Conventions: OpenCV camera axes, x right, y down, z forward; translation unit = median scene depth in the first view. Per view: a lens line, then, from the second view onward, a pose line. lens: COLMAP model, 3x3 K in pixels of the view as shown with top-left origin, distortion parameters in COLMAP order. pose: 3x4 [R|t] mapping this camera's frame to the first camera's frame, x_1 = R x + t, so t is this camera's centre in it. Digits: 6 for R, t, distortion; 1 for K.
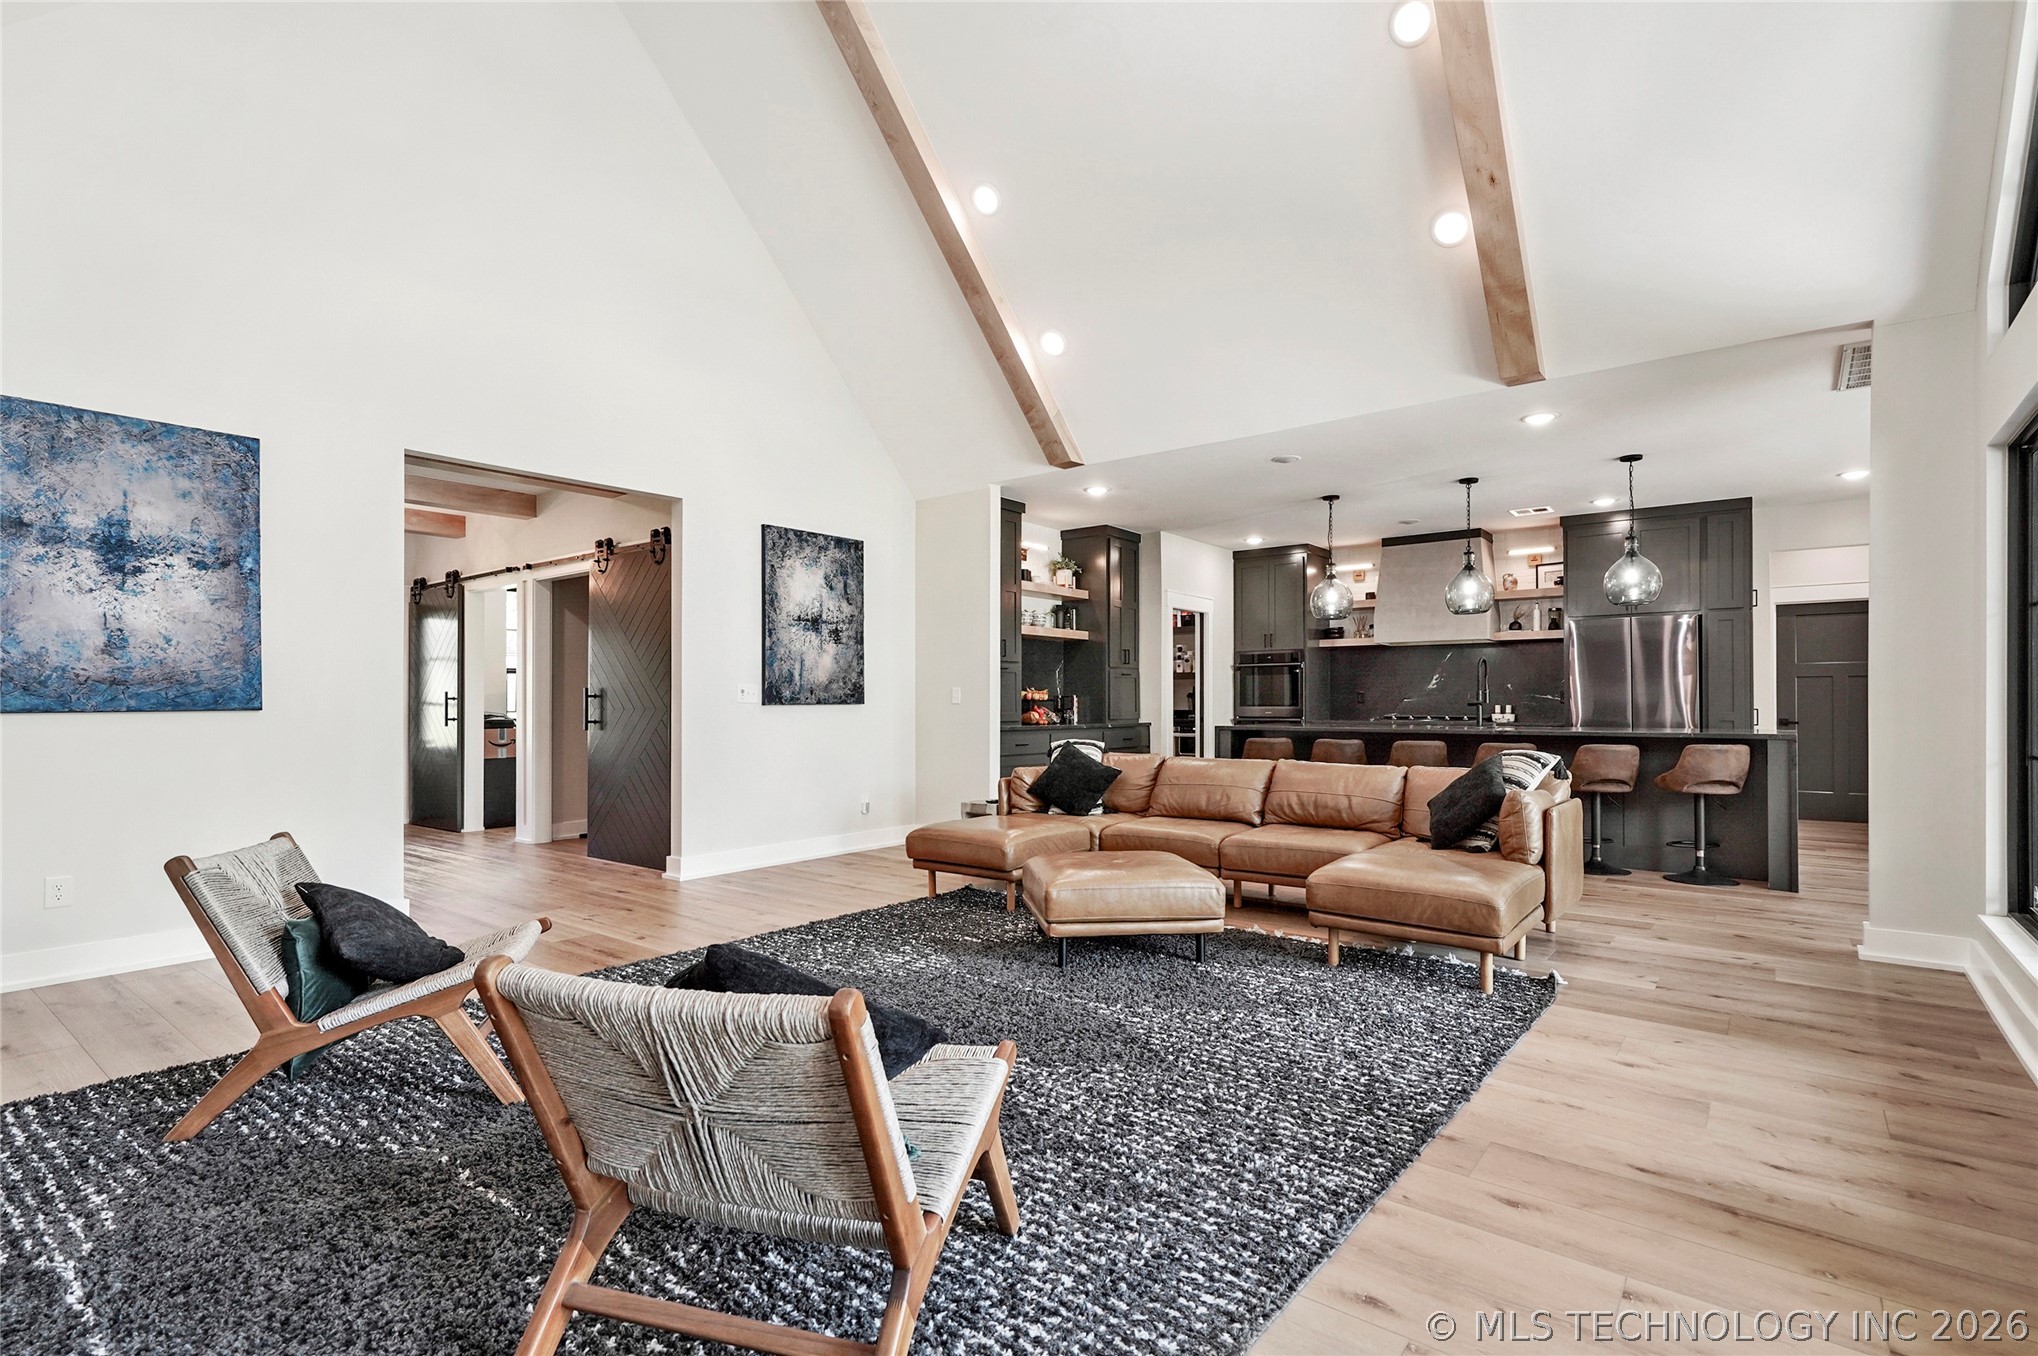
lens RADIAL K [[975.8, 0, 1015.4], [0, 975.8, 690.3], [0, 0, 1]] dist [0.000097, 0.009501]
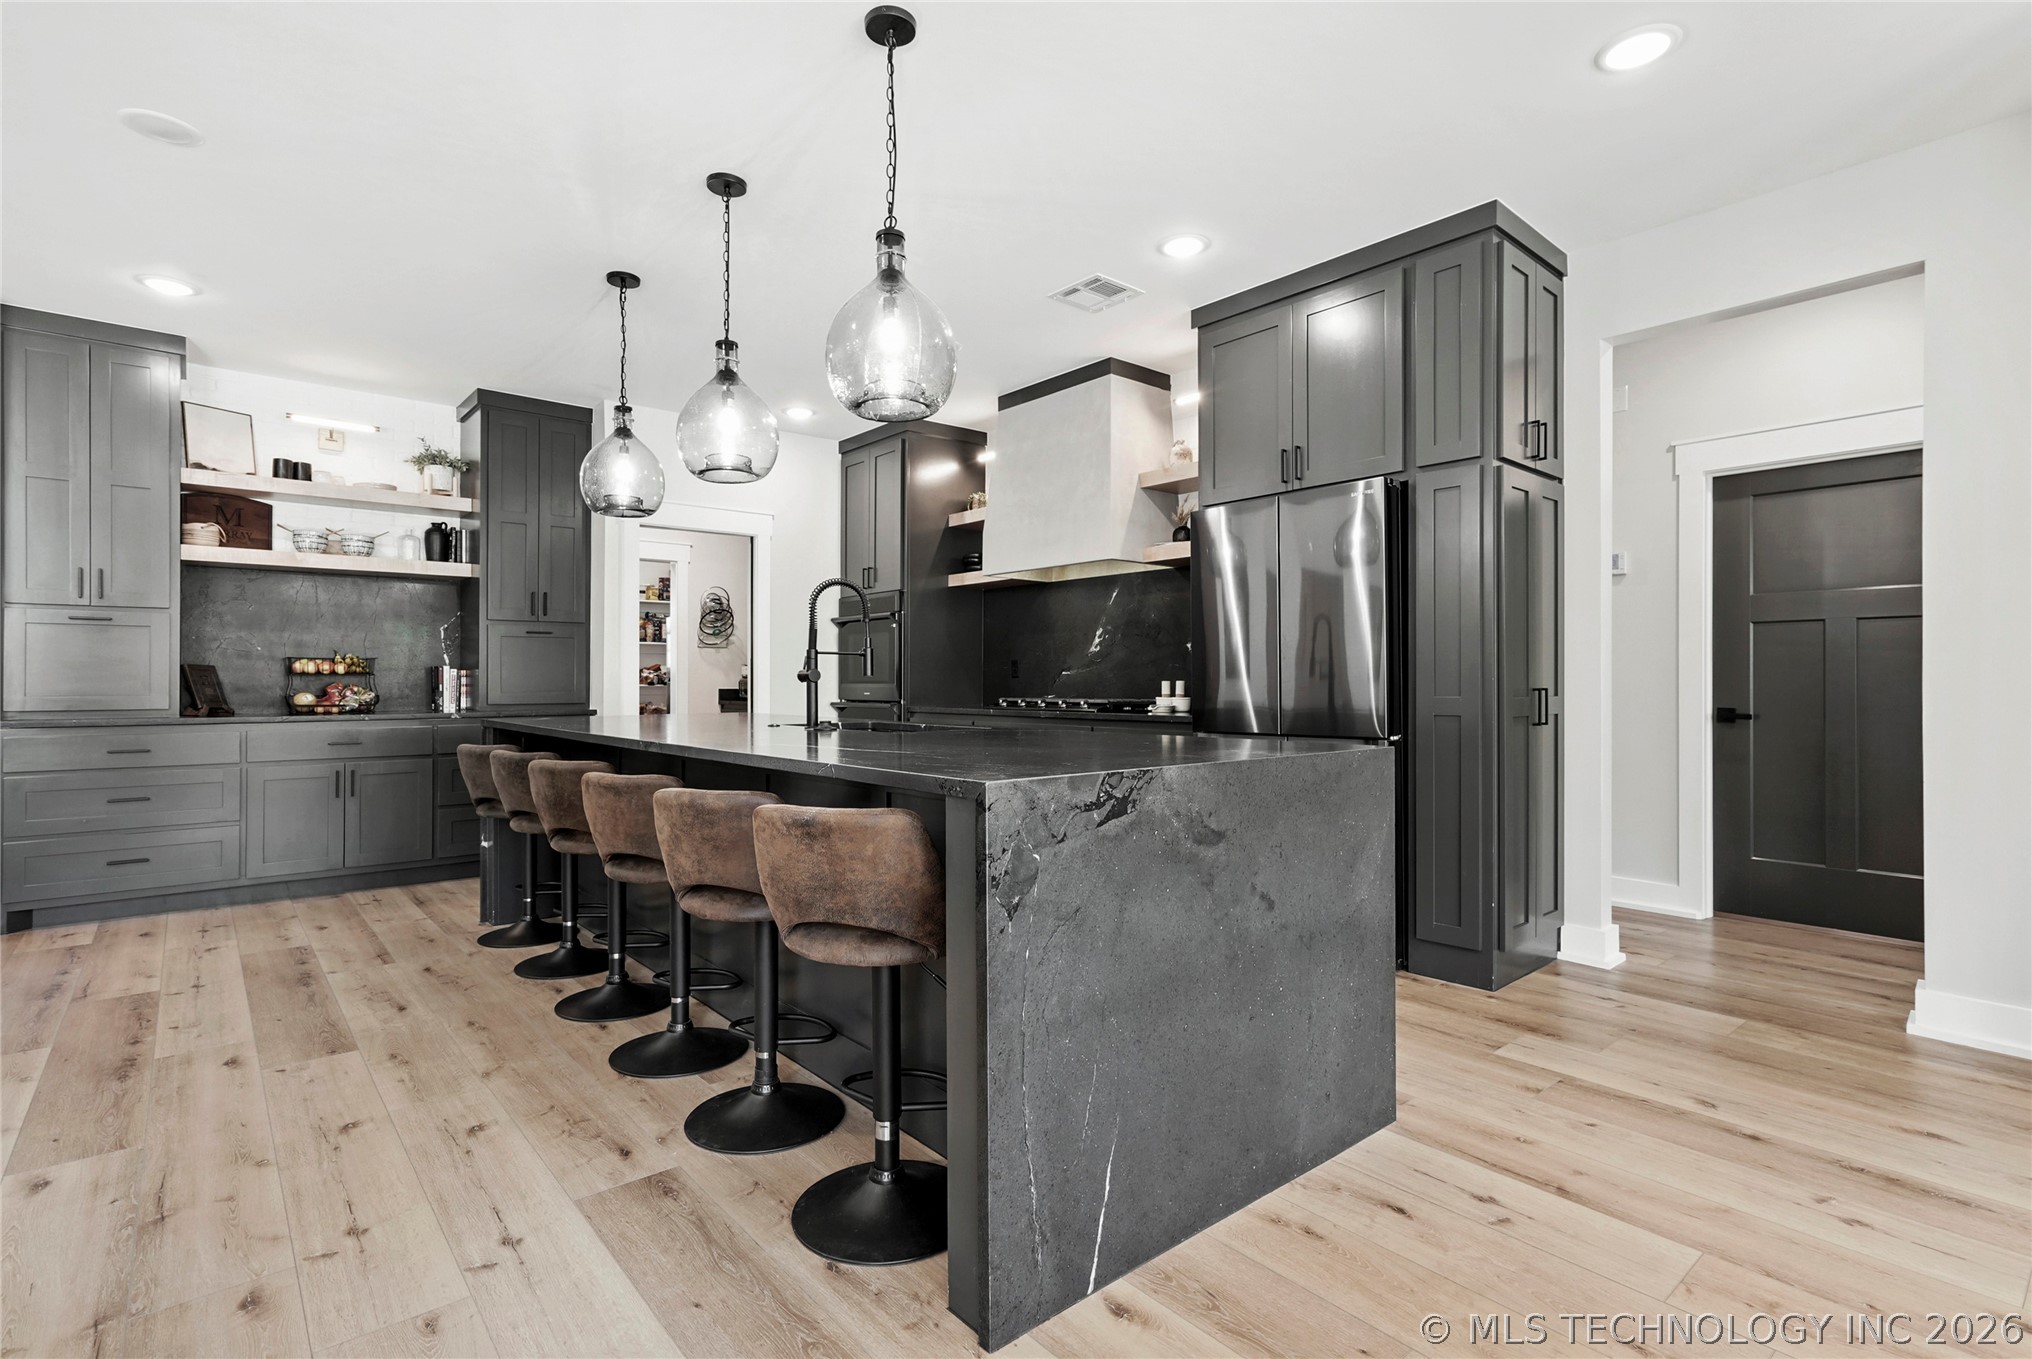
lens RADIAL K [[972.9, 0, 1030.6], [0, 972.9, 671.1], [0, 0, 1]] dist [0.000097, 0.009501]
pose [[0.981013, -0.003112, -0.193916, 0.695267], [0.003954, 0.999984, 0.003955, 0.009194], [0.193900, -0.004647, 0.981010, 0.599767]]
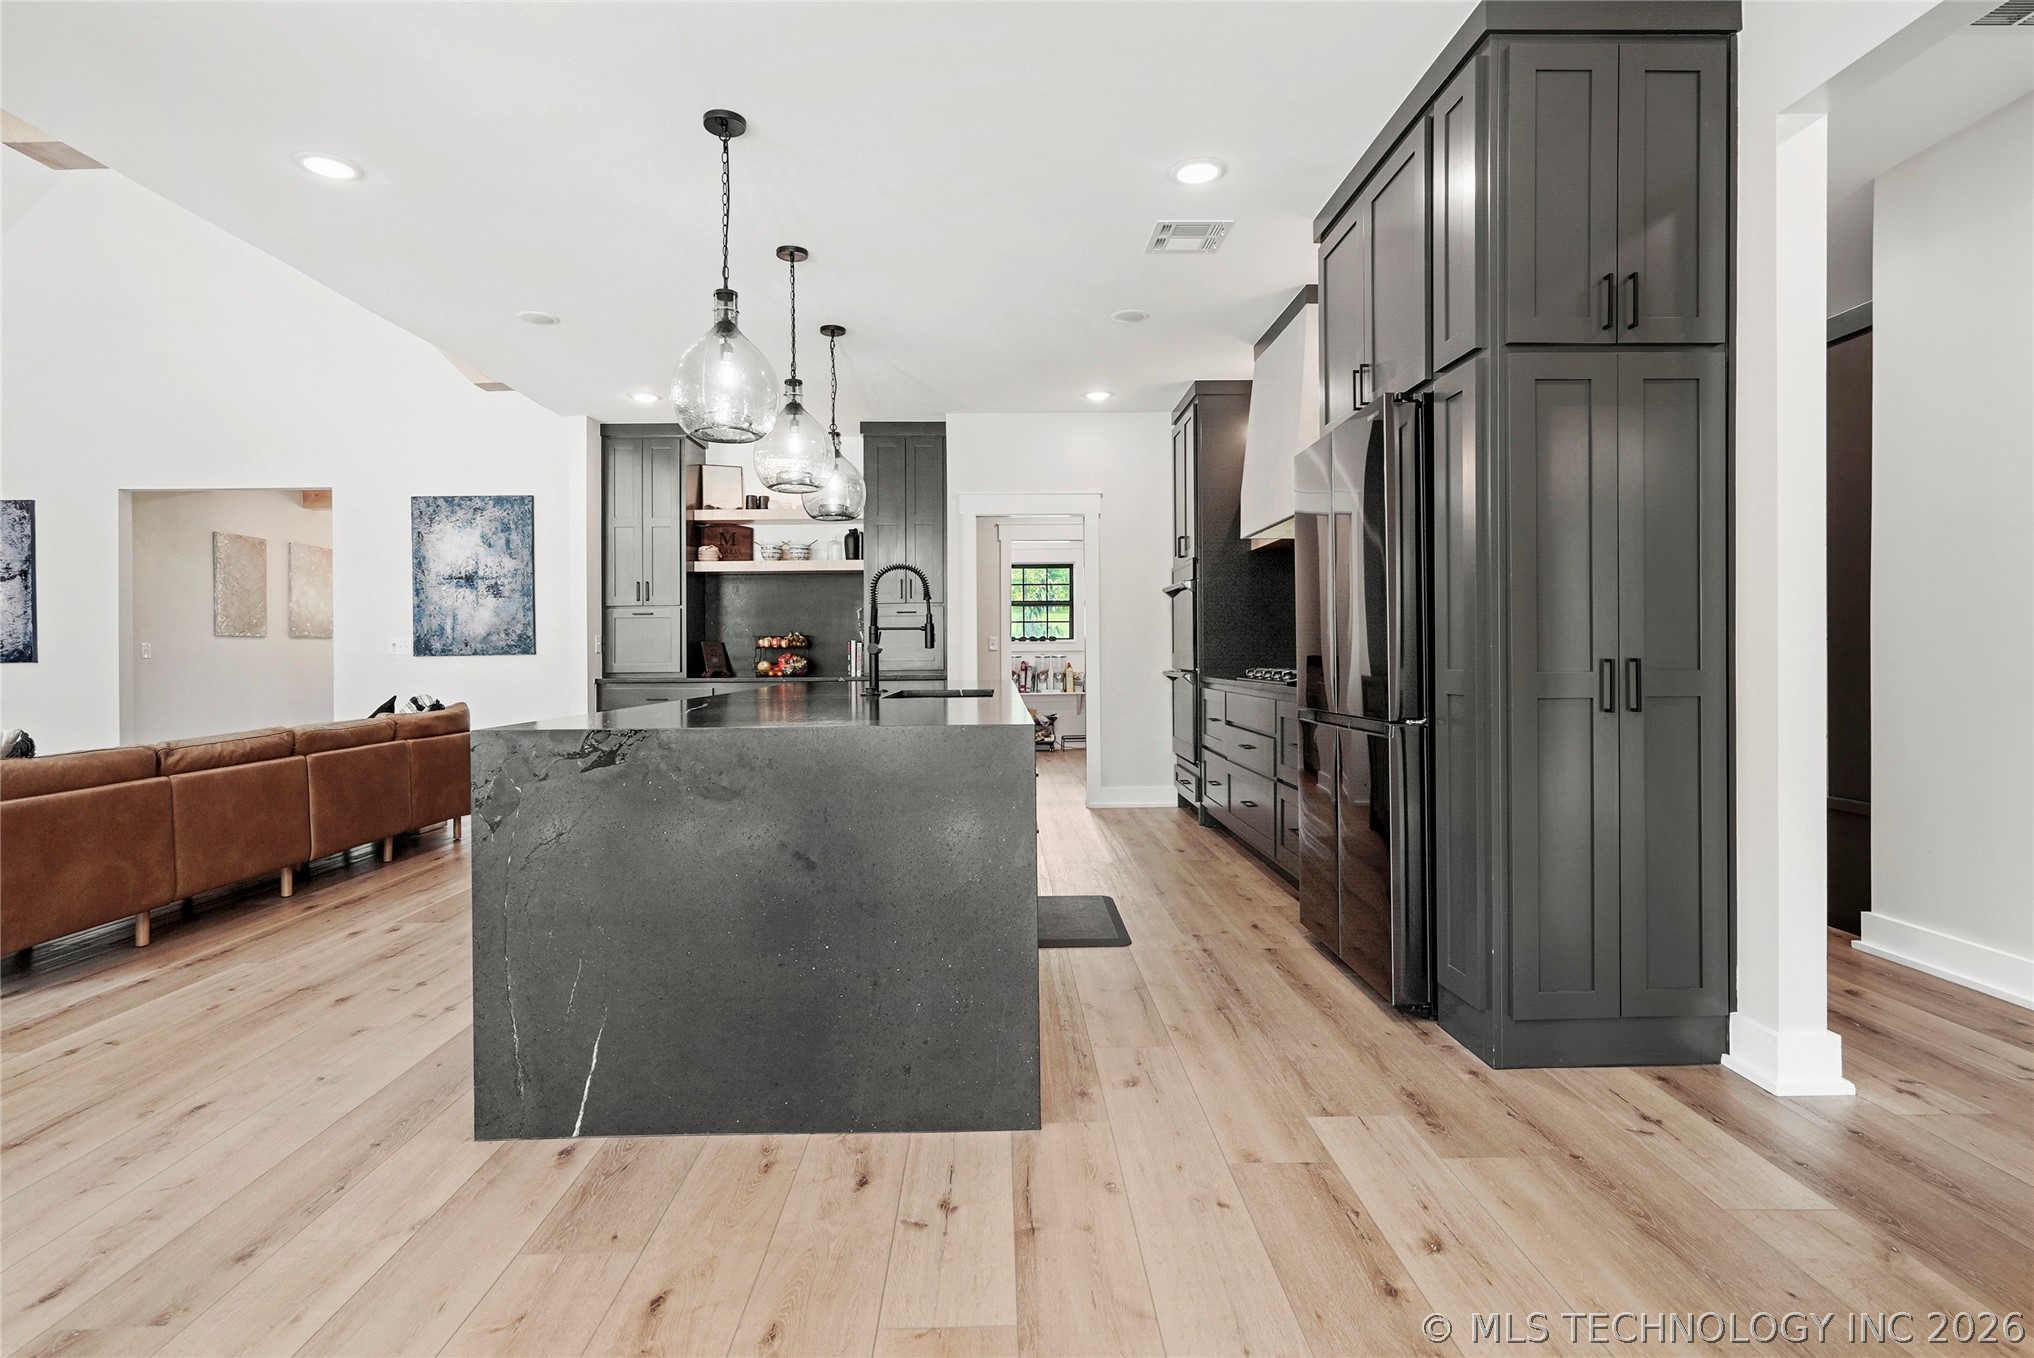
lens RADIAL K [[1026.6, 0, 1054.0], [0, 1026.6, 635.3], [0, 0, 1]] dist [0.003497, 0.003569]
pose [[0.634026, -0.016202, -0.773142, 1.096934], [0.019124, 0.999803, -0.005269, 0.010685], [0.773075, -0.011445, 0.634211, 0.791630]]
